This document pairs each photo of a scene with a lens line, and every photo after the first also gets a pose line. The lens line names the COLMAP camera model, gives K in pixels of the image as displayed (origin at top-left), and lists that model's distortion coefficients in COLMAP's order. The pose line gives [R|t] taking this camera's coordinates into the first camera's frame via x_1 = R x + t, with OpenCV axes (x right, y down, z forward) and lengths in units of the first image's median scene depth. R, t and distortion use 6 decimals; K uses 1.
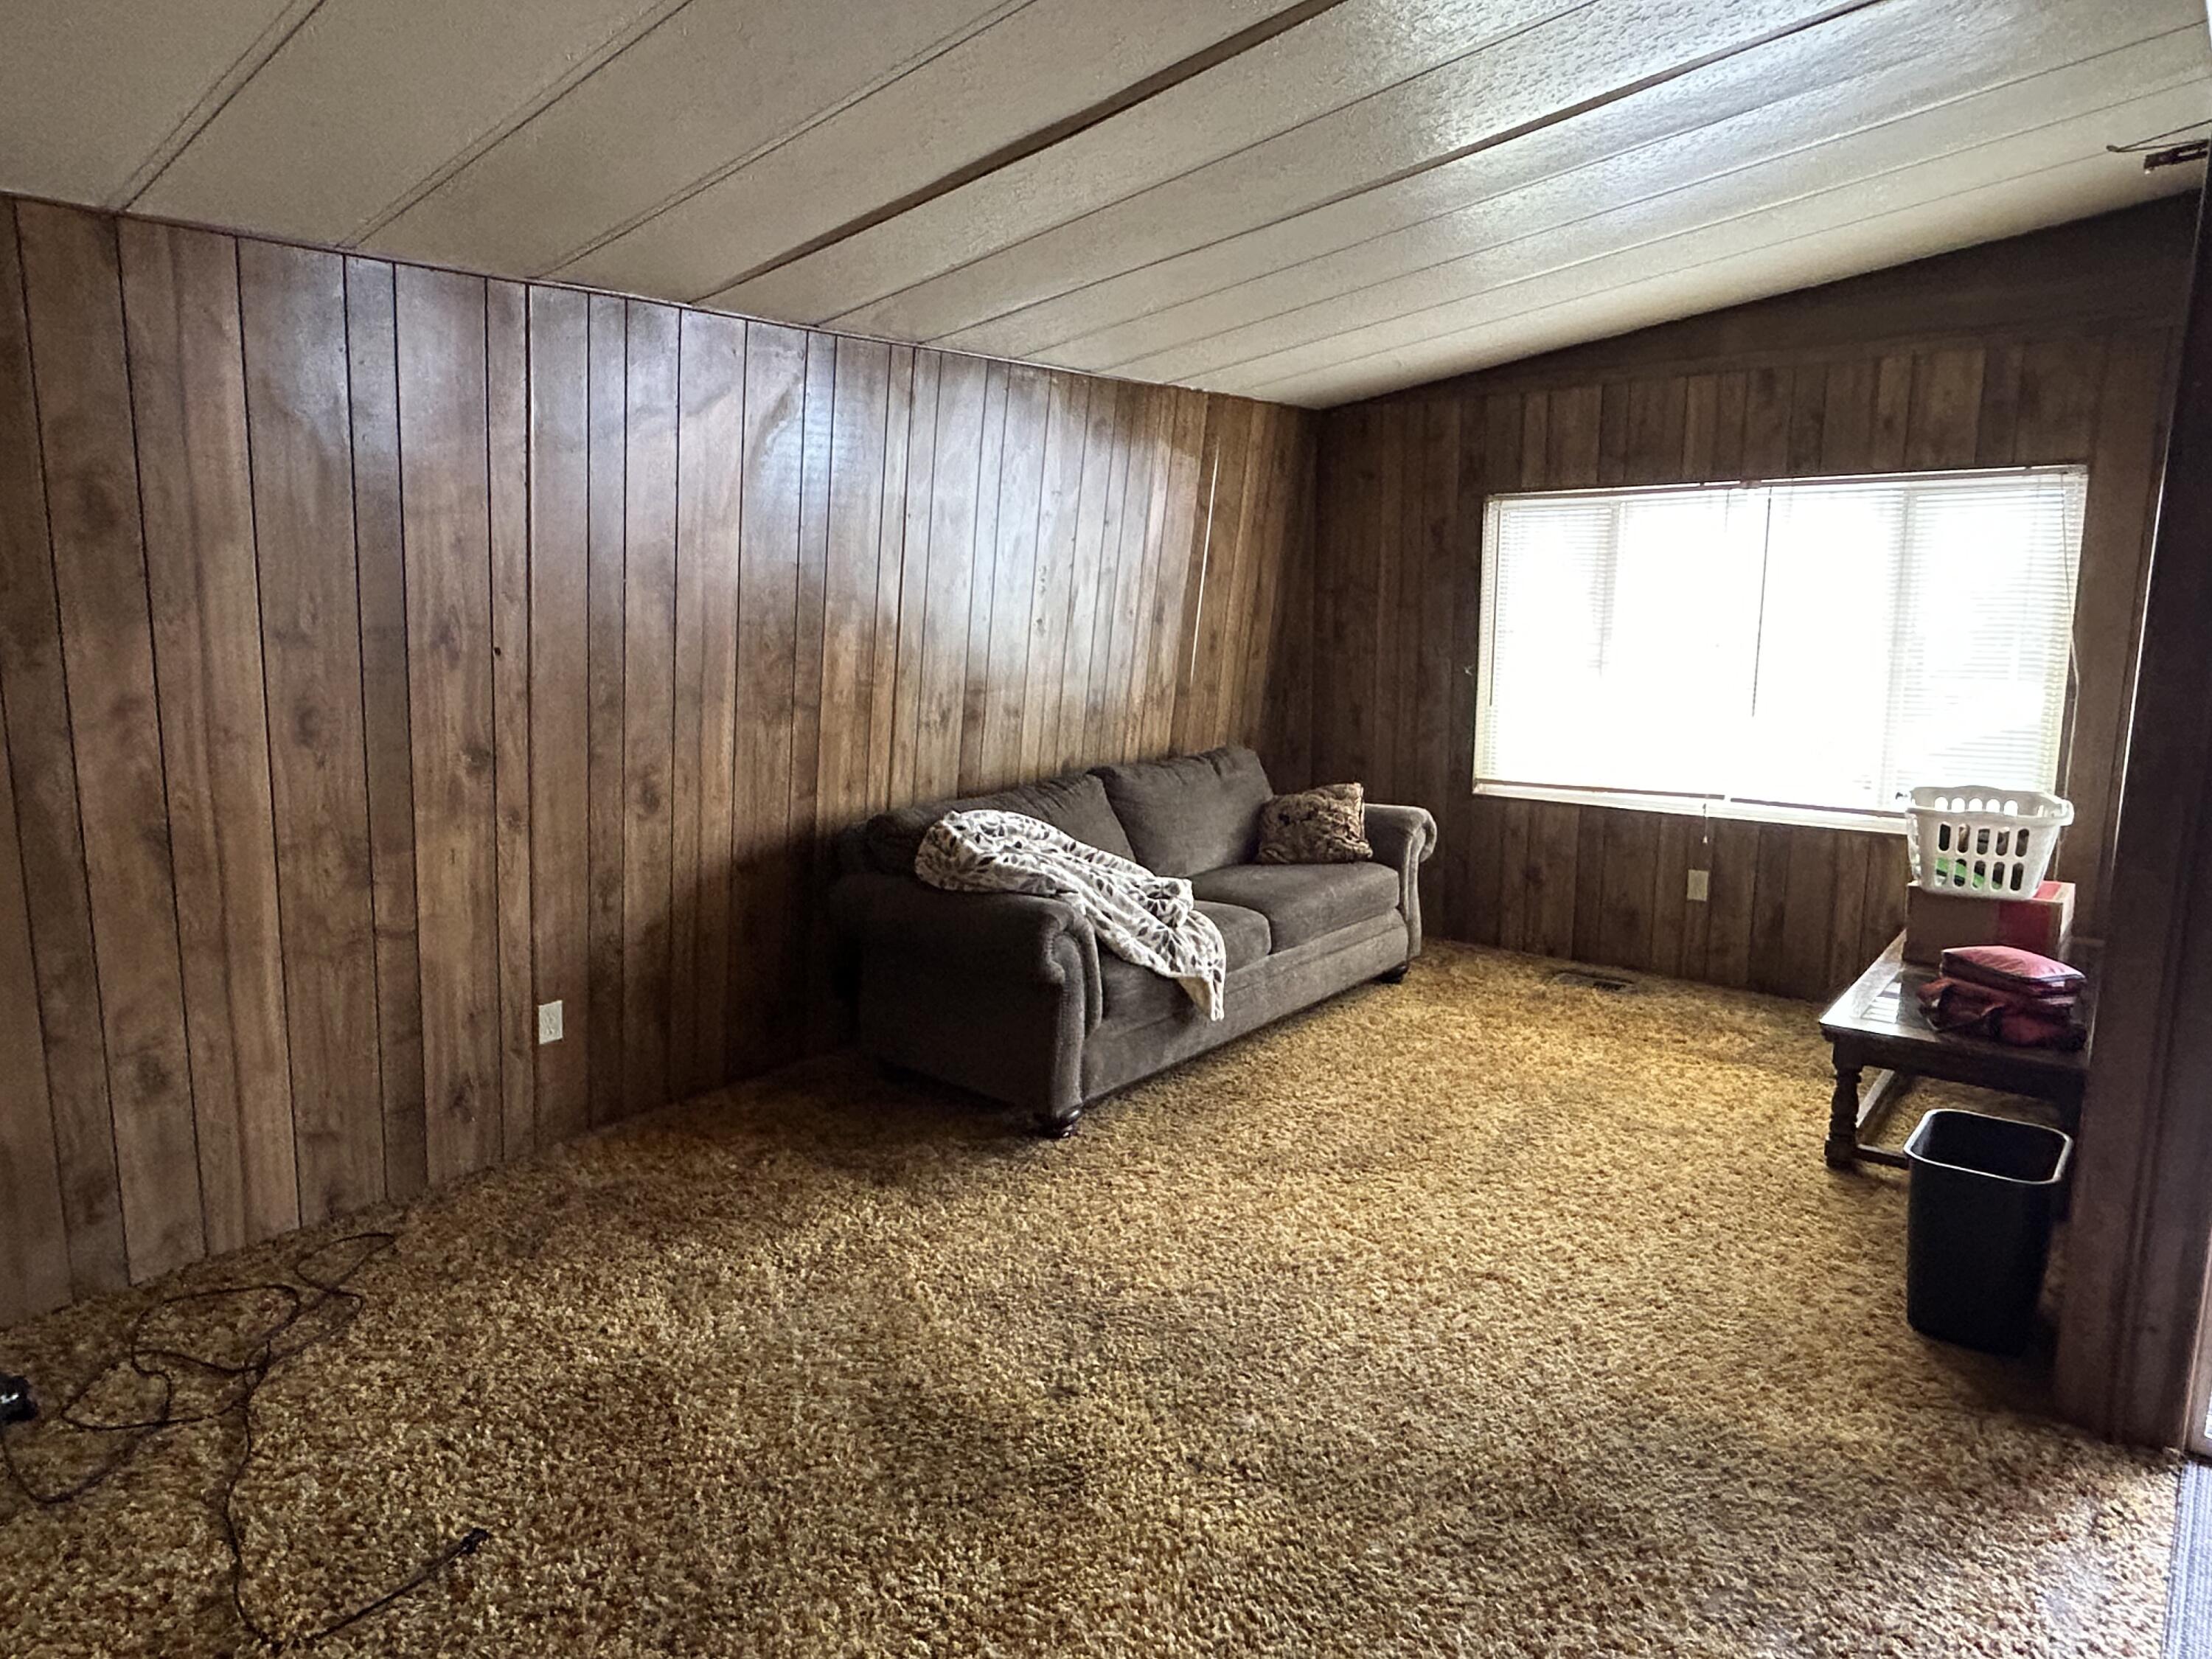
lens RADIAL K [[1353.0, 0, 1106.0], [0, 1353.0, 829.5], [0, 0, 1]] dist [-0.003675, -0.001925]
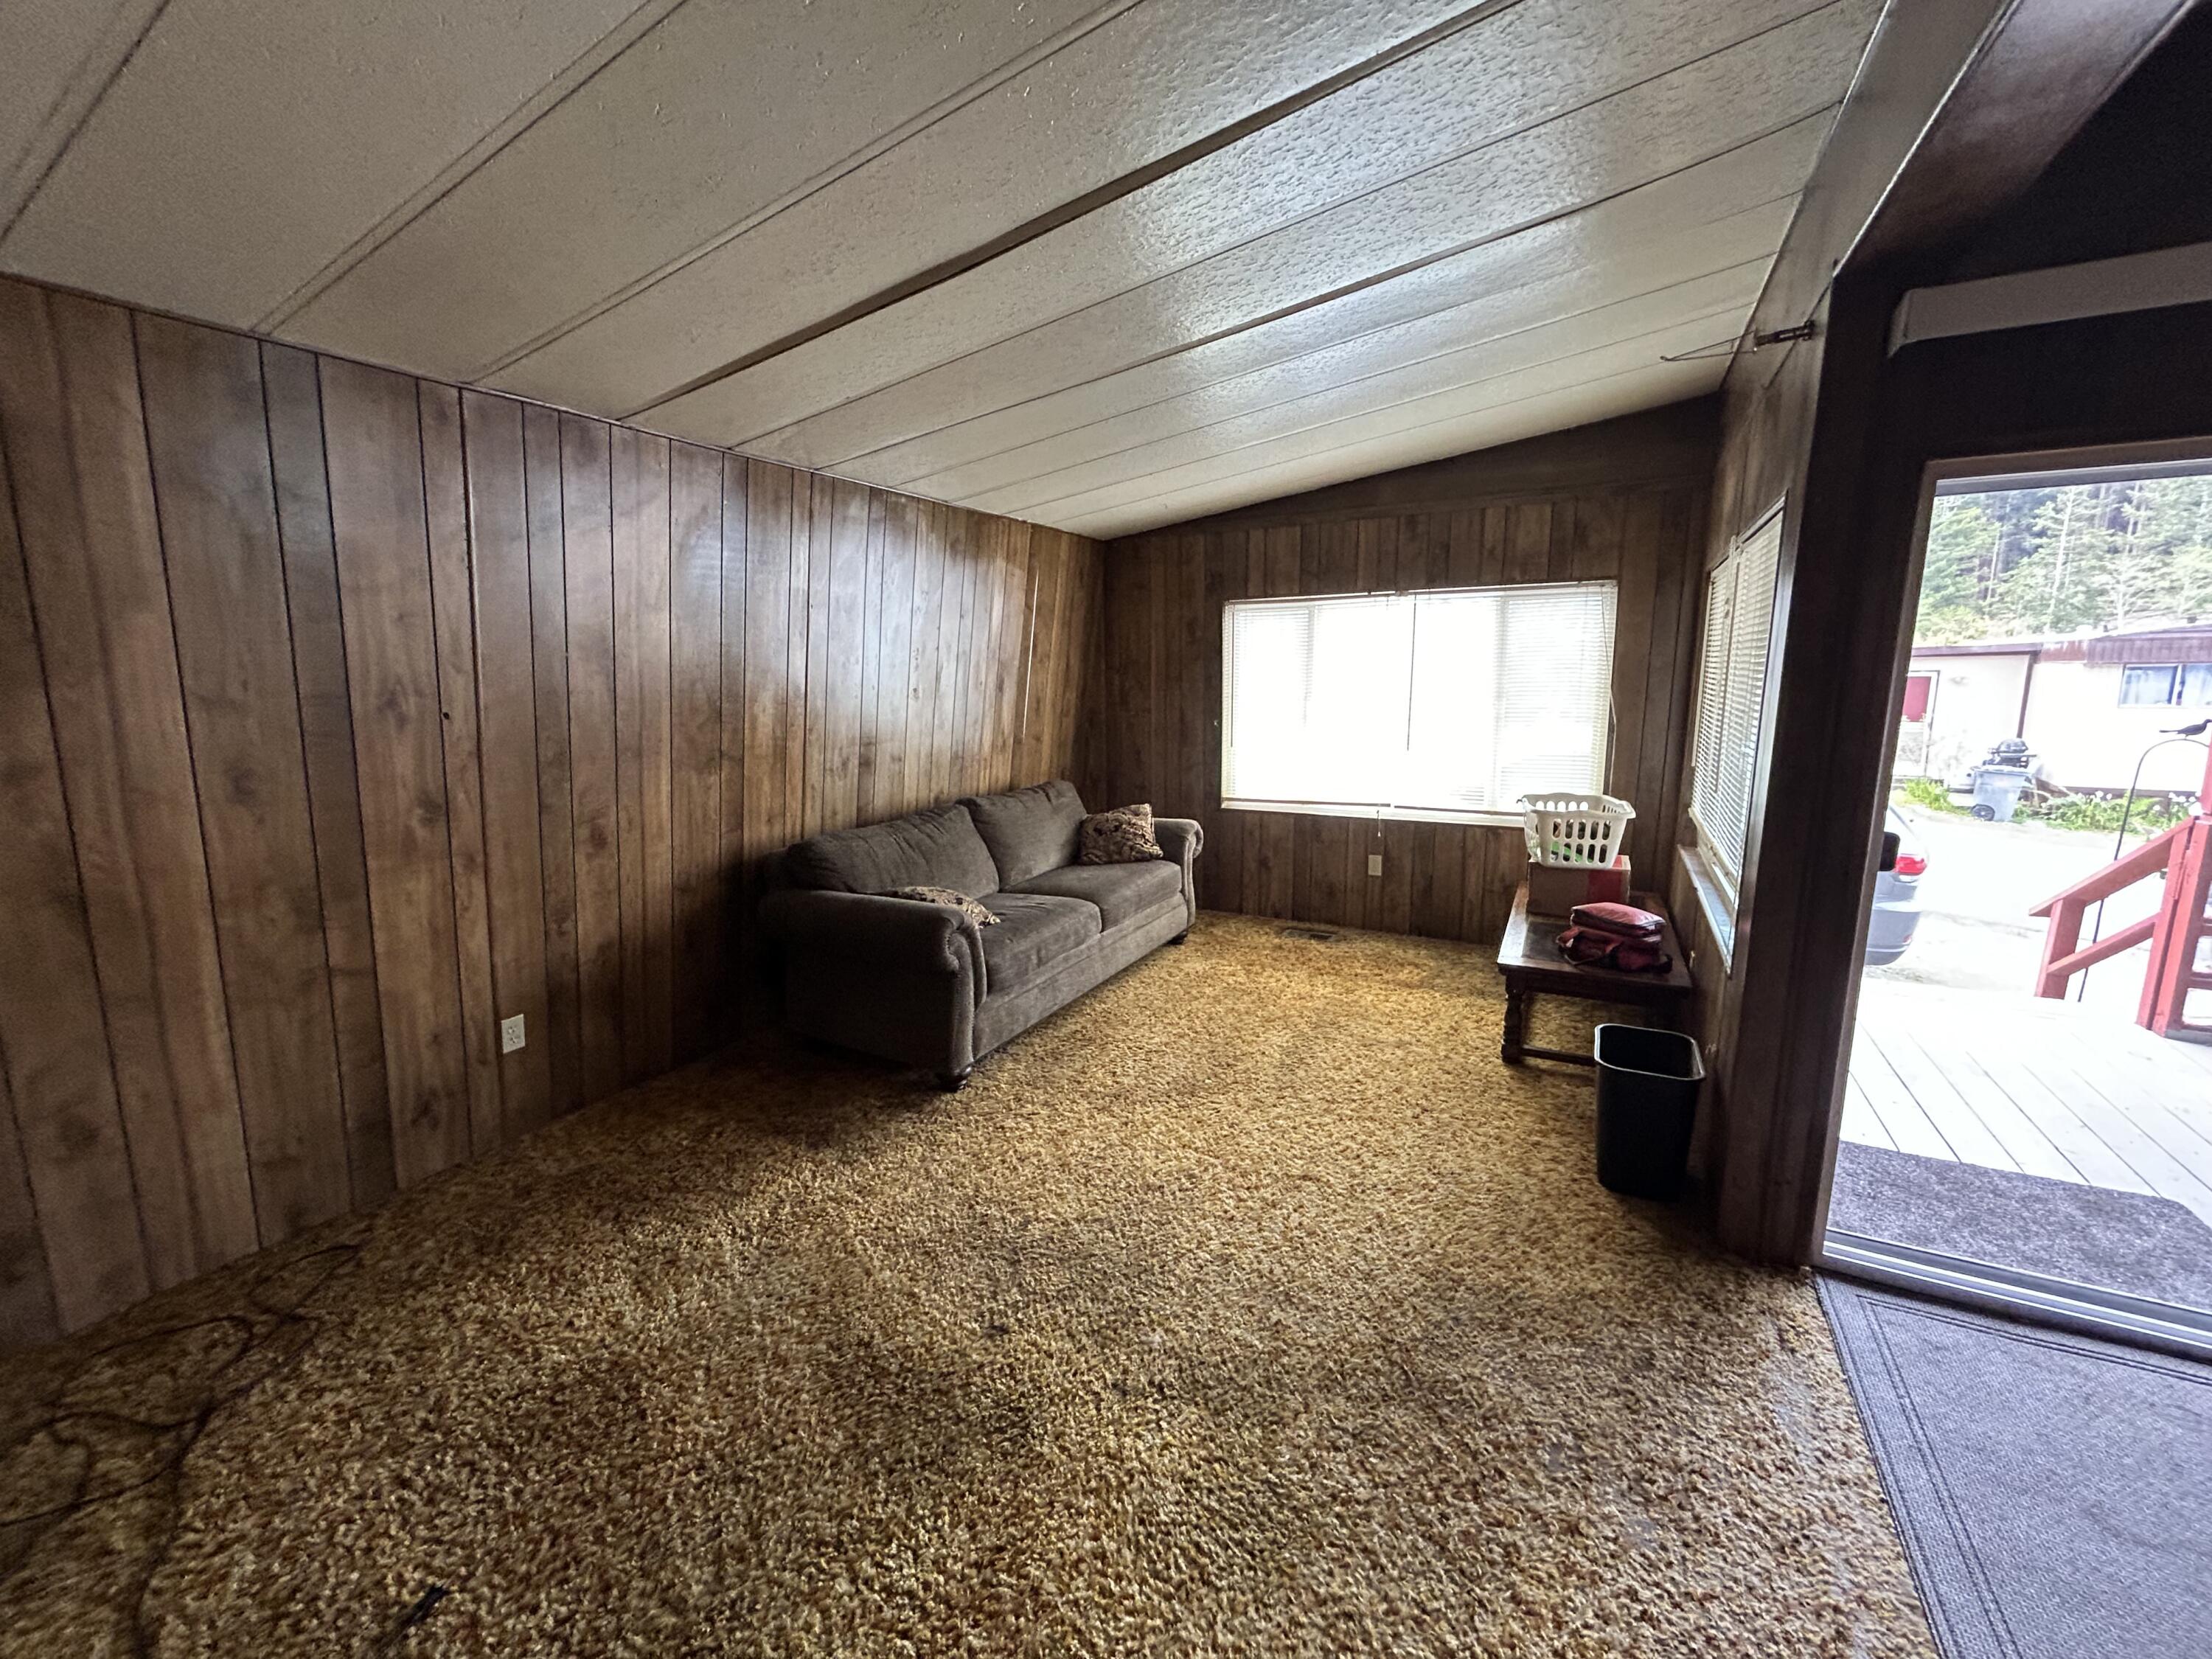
lens RADIAL K [[887.6, 0, 1106.0], [0, 887.6, 829.5], [0, 0, 1]] dist [0.000076, 0.000539]
pose [[0.980927, -0.038635, 0.190499, -0.062697], [0.039463, 0.999221, -0.000555, -0.017053], [-0.190330, 0.008062, 0.981687, 0.196593]]
